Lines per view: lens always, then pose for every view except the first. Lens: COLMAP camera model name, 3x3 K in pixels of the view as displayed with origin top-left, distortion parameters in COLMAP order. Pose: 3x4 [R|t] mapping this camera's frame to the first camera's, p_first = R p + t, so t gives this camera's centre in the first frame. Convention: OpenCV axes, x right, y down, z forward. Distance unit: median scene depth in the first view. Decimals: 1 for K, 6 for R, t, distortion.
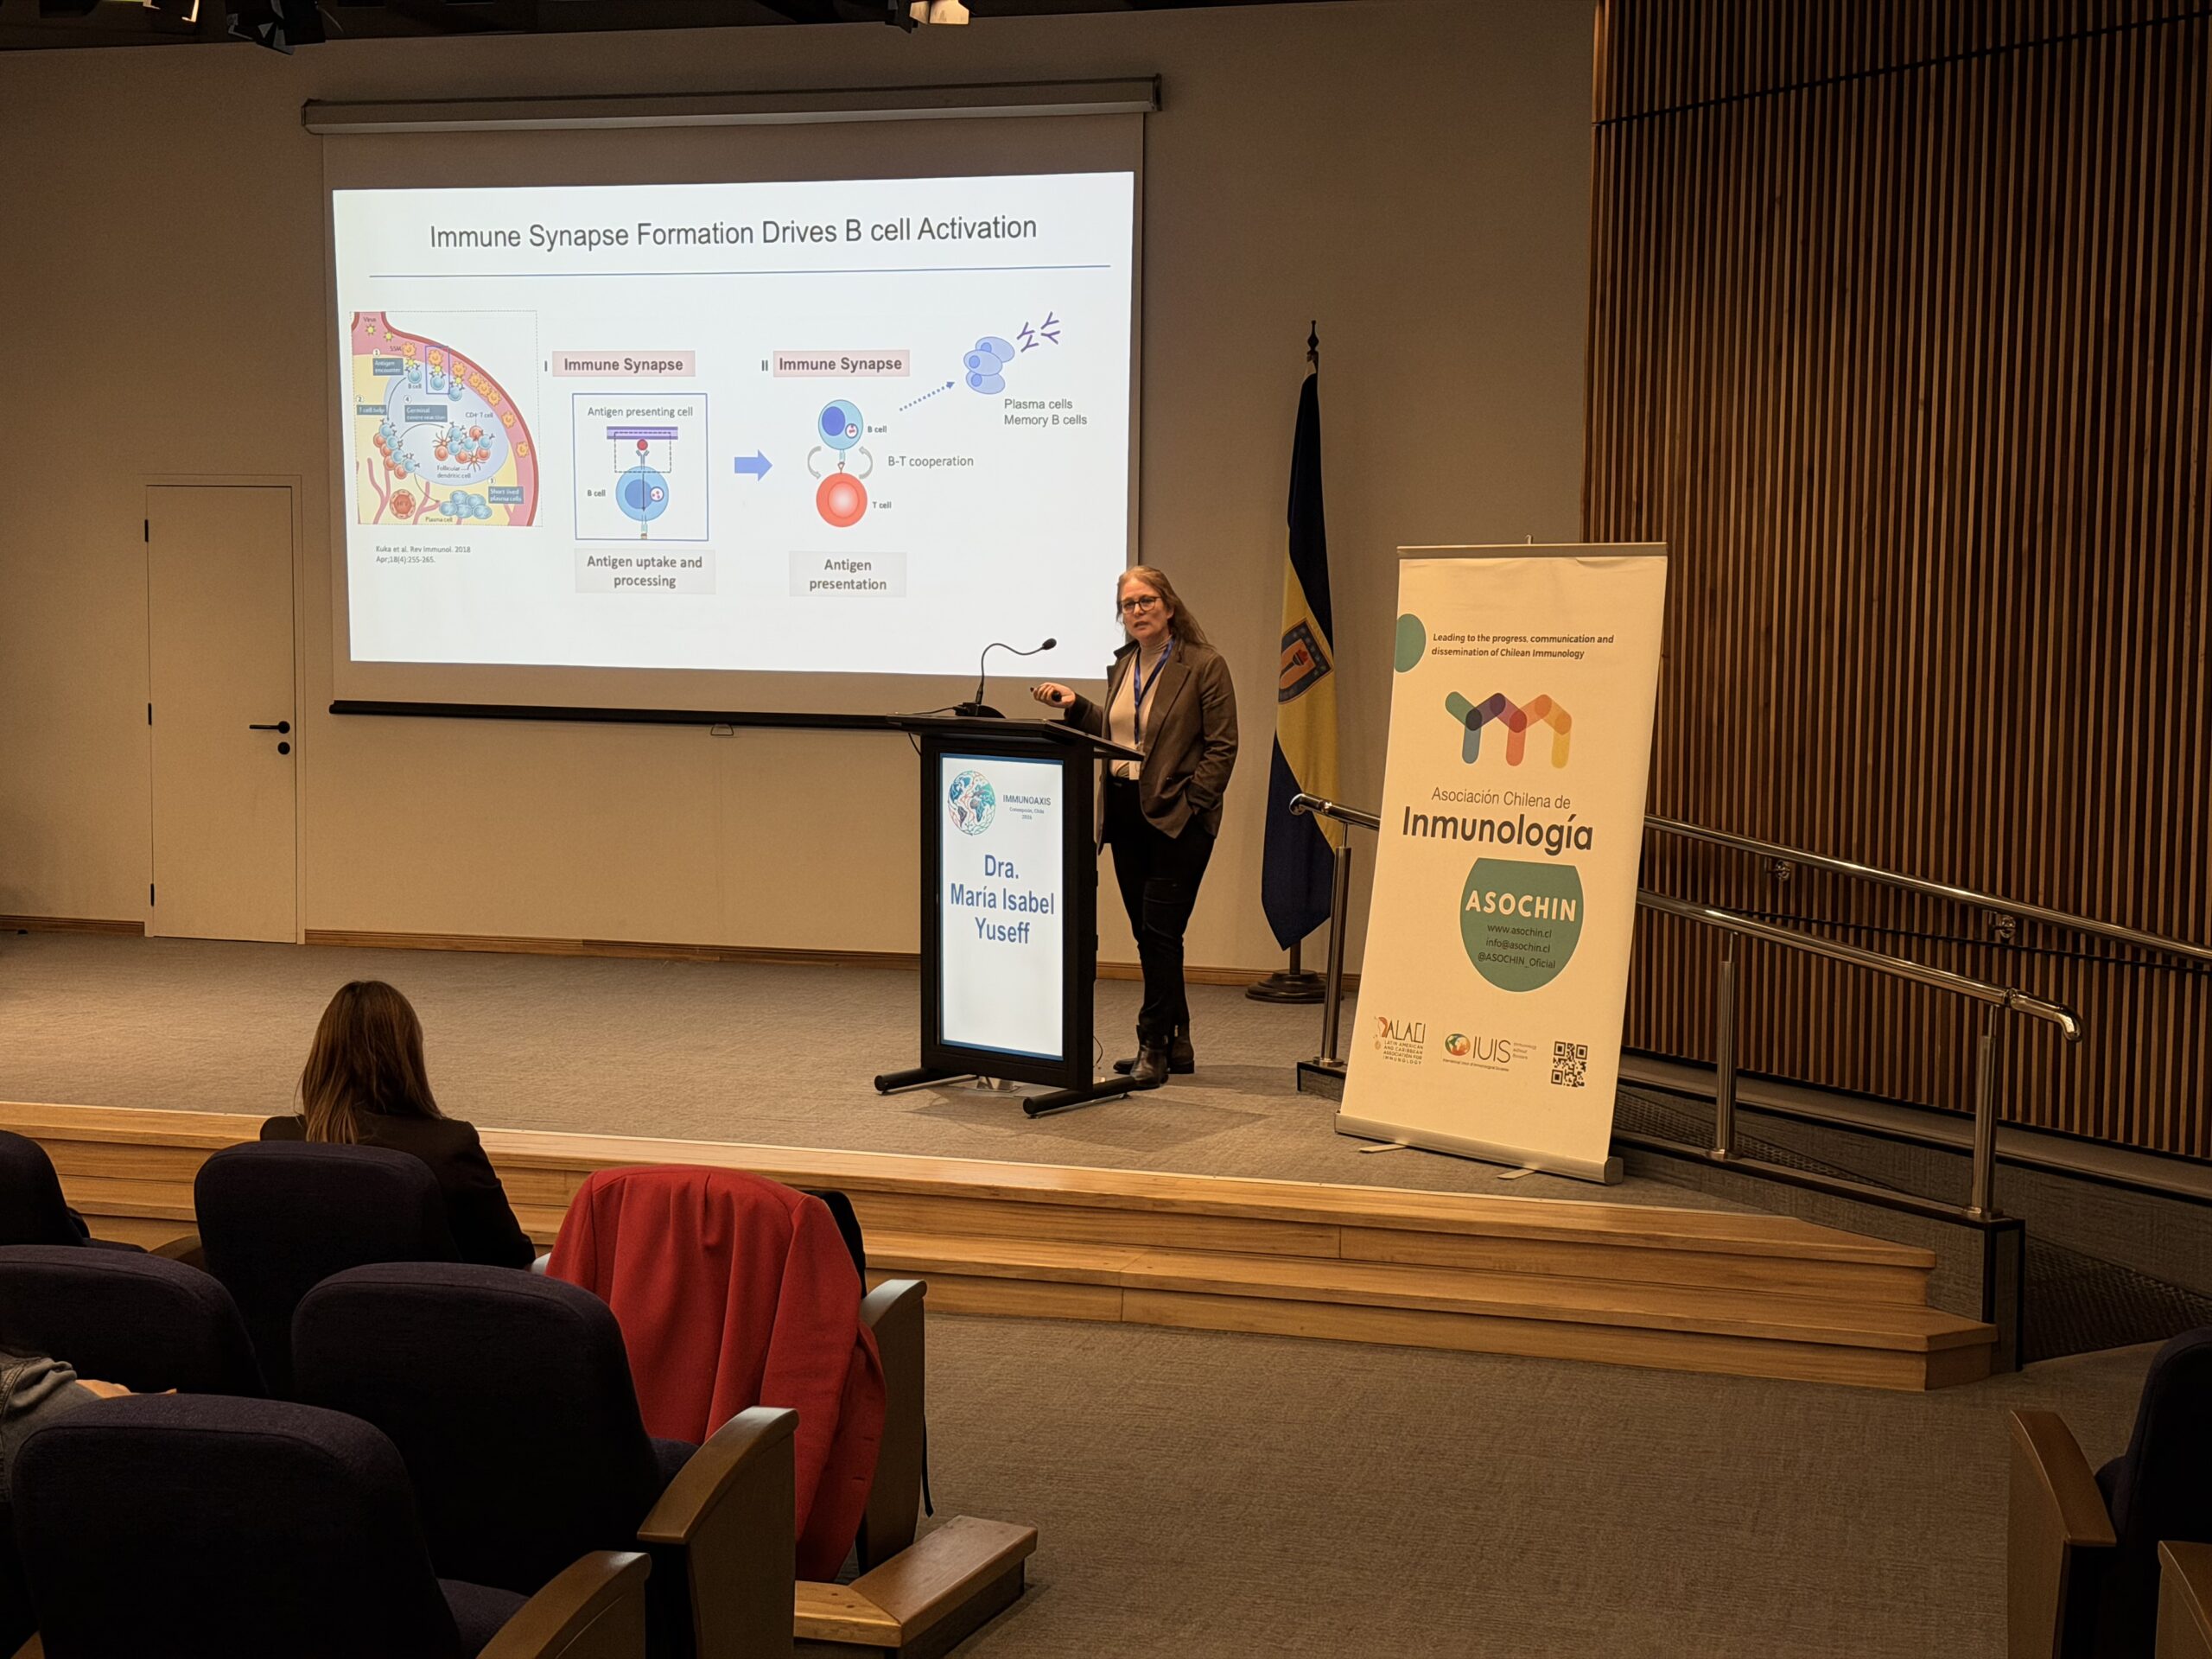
lens RADIAL K [[3086.5, 0, 1087.3], [0, 3086.5, 827.3], [0, 0, 1]] dist [0.142456, 0.000000]
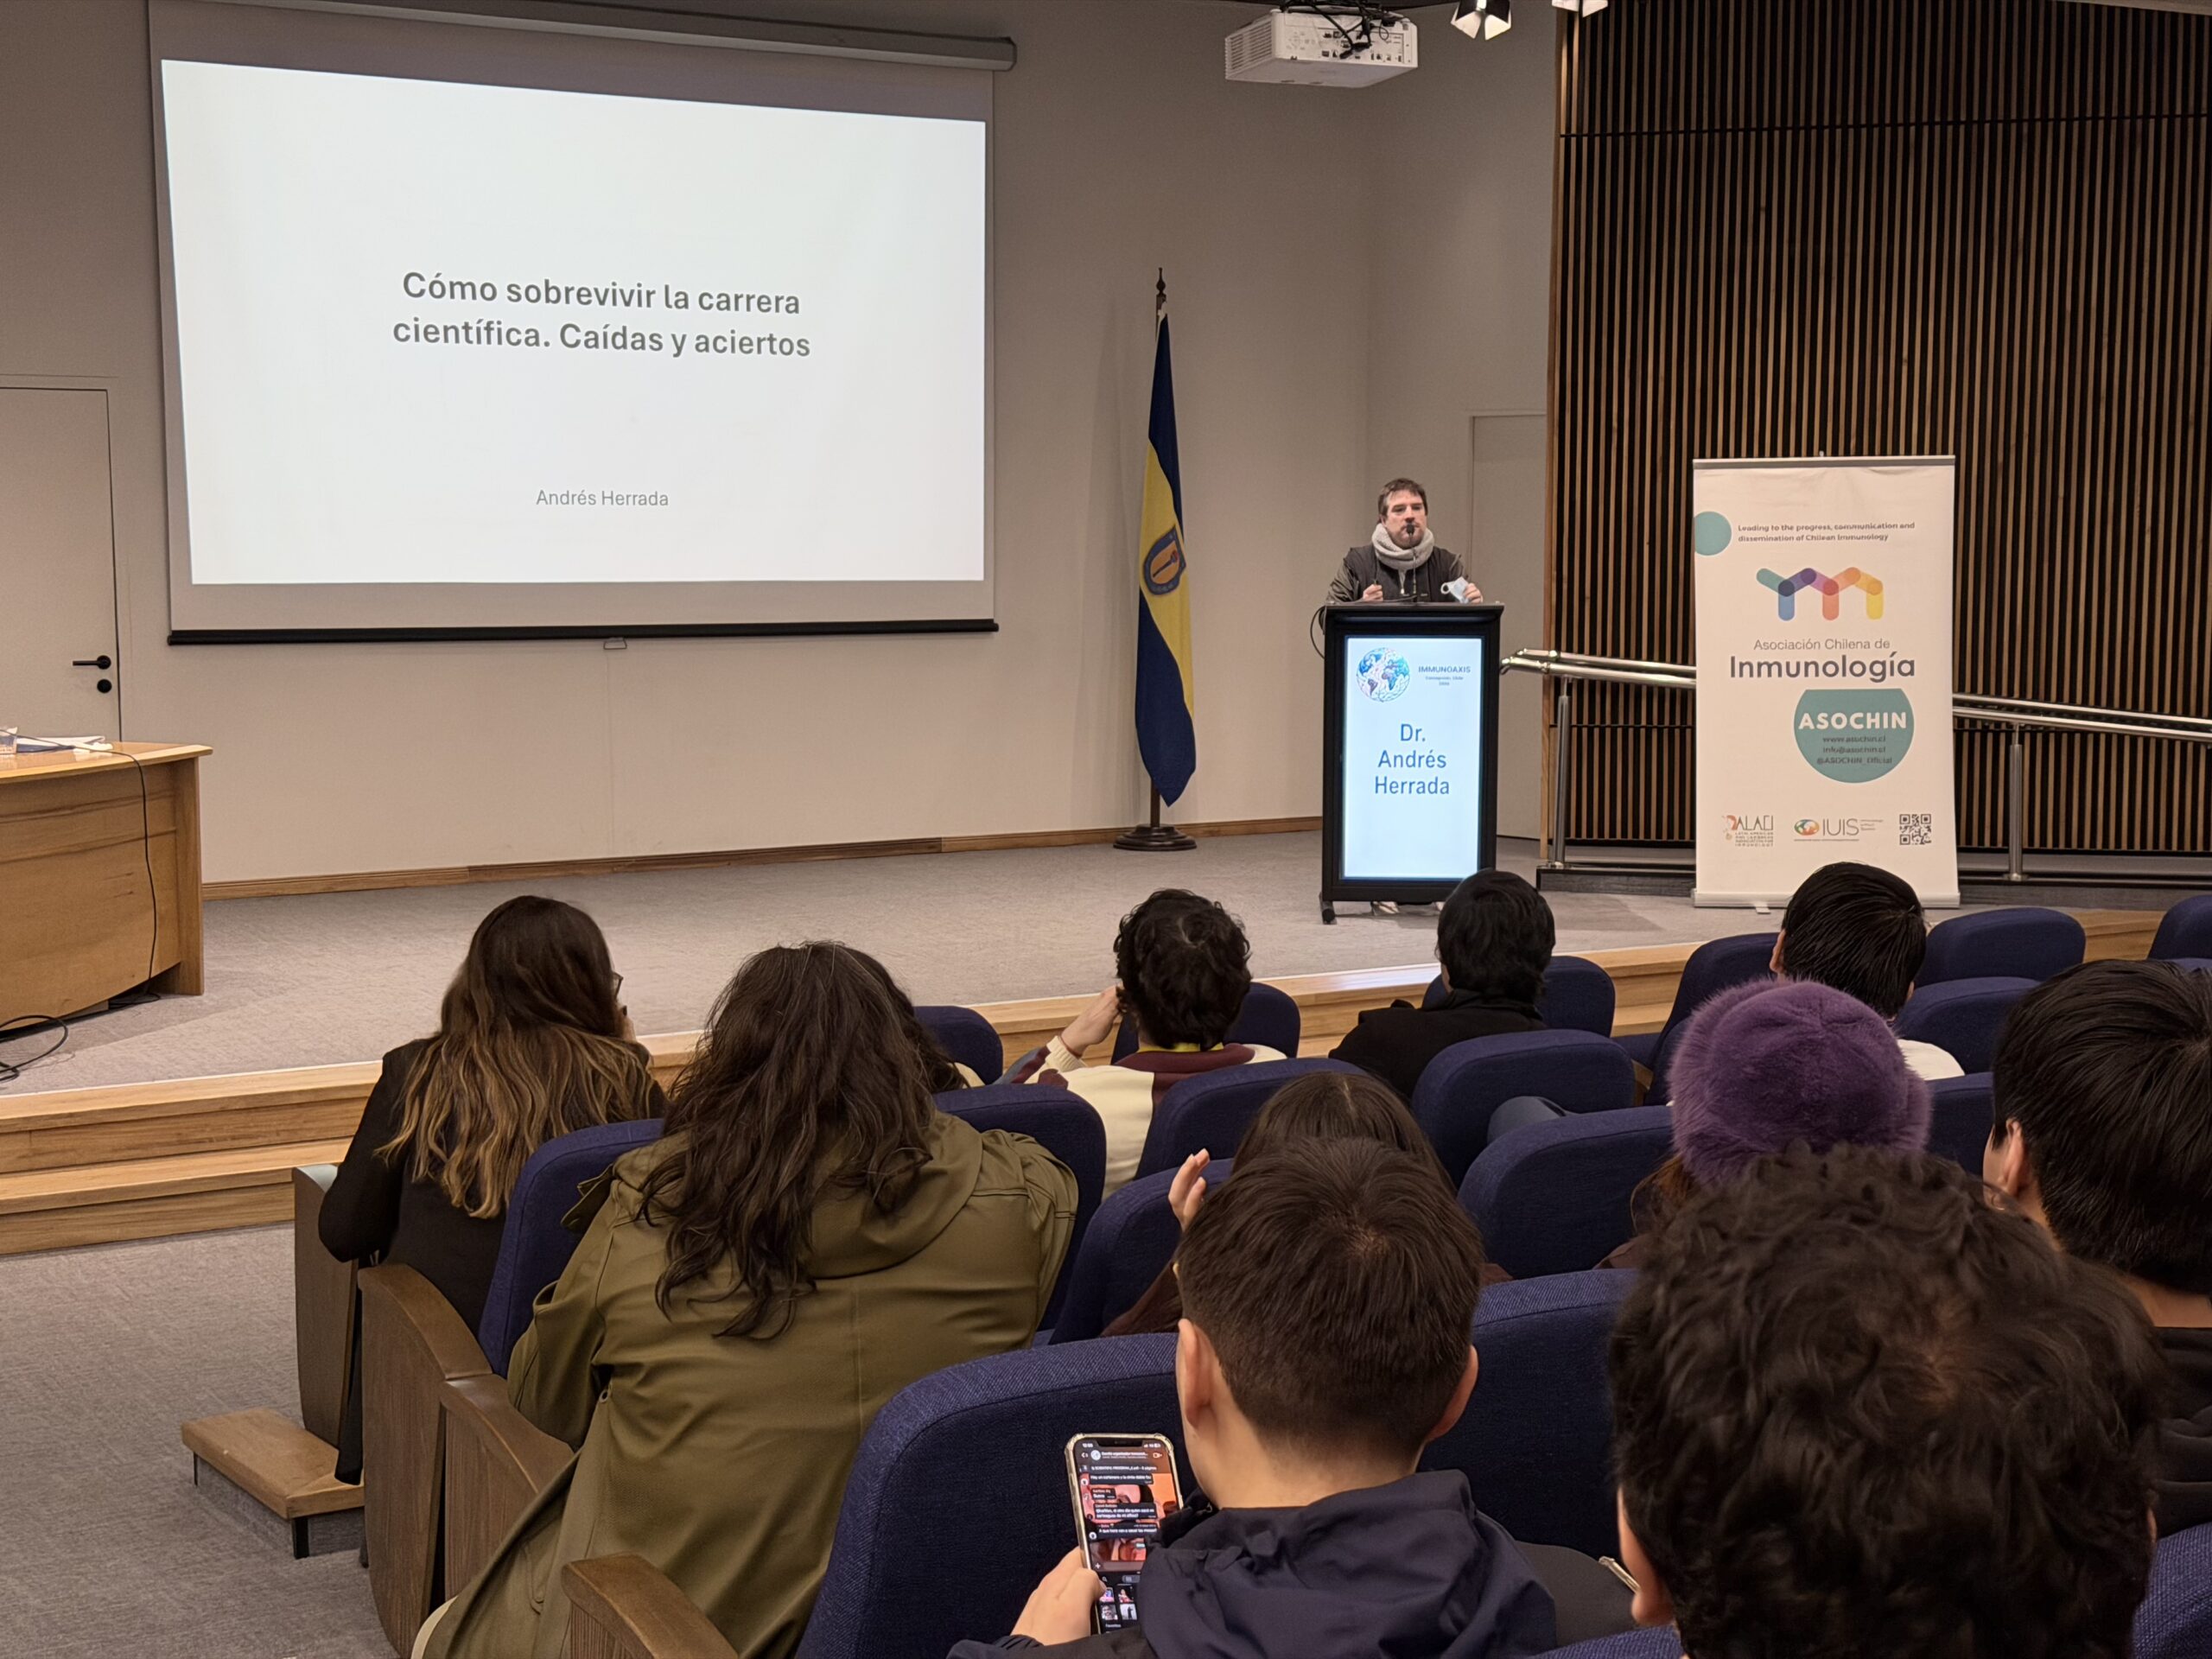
lens RADIAL K [[3086.5, 0, 1102.5], [0, 3086.5, 824.7], [0, 0, 1]] dist [0.142456, 0.000000]
pose [[0.694765, -0.083575, 0.714364, -1.003441], [0.064216, 0.996467, 0.054124, -0.023244], [-0.716364, 0.008270, 0.697678, 0.251105]]
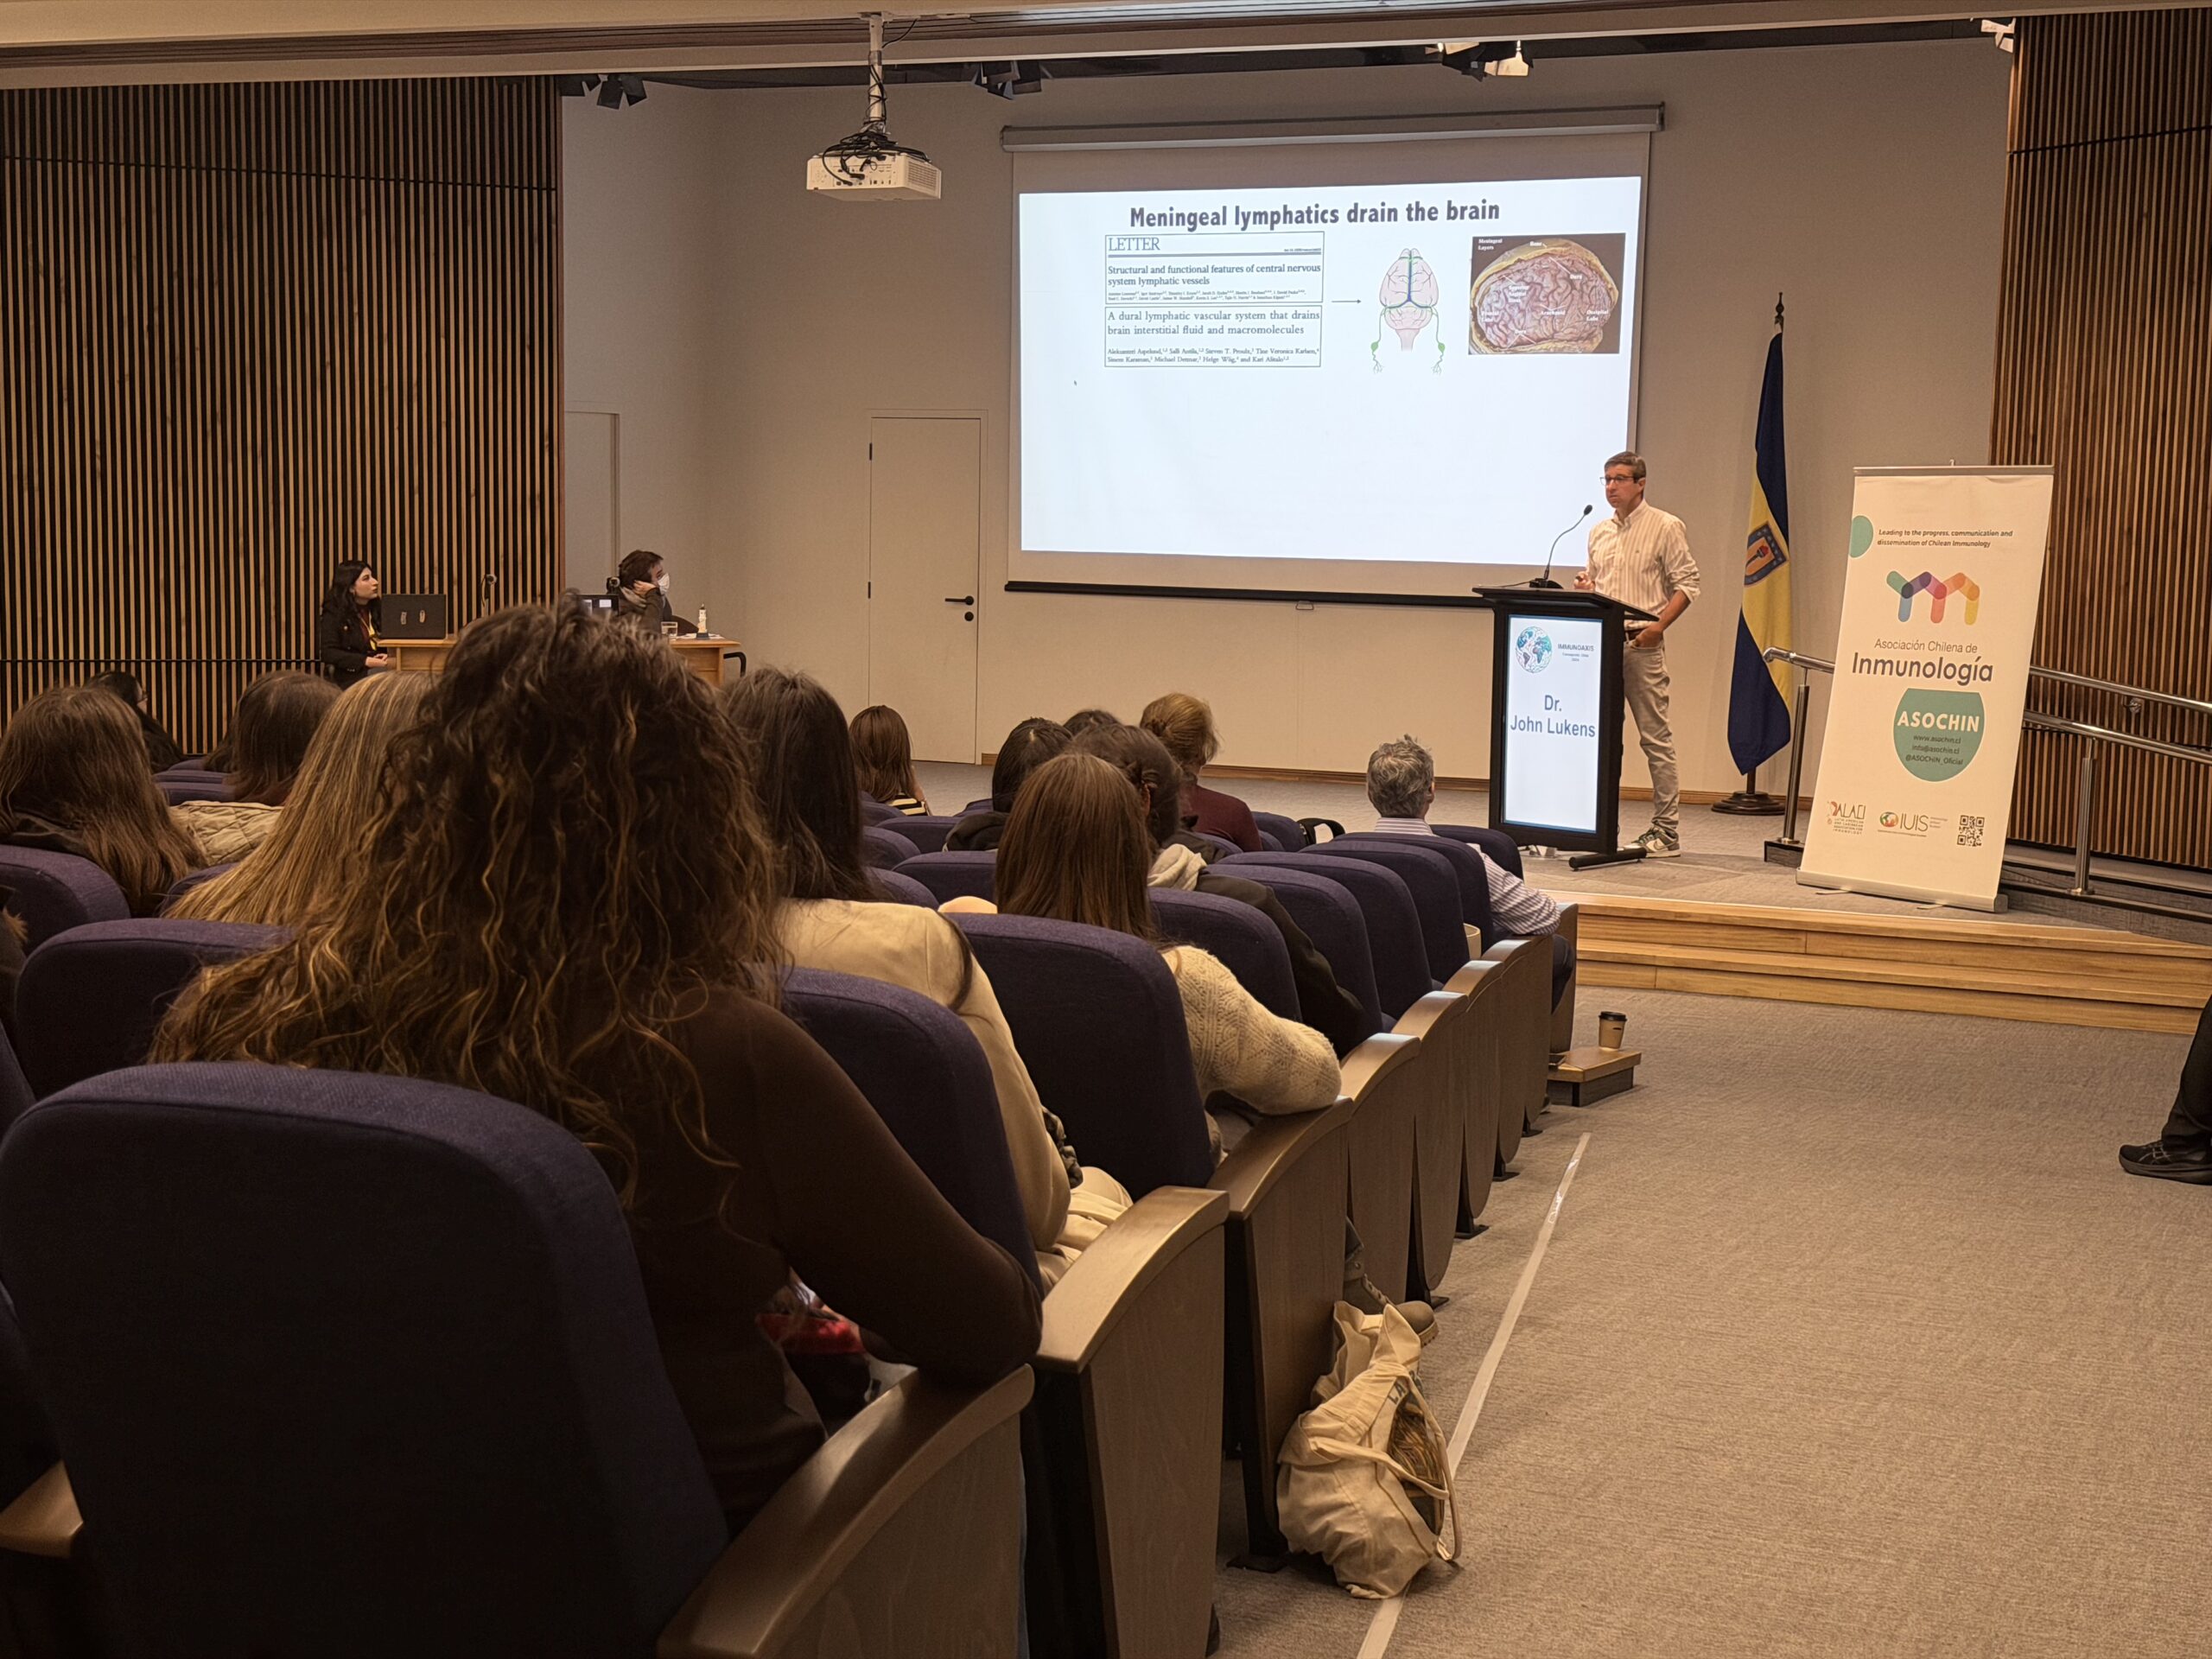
lens RADIAL K [[3086.5, 0, 1106.9], [0, 3086.5, 829.8], [0, 0, 1]] dist [0.142456, 0.000000]
pose [[0.993600, 0.020767, -0.111034, -0.073776], [-0.017572, 0.999405, 0.029670, 0.036332], [0.111585, -0.027529, 0.993374, -0.434383]]
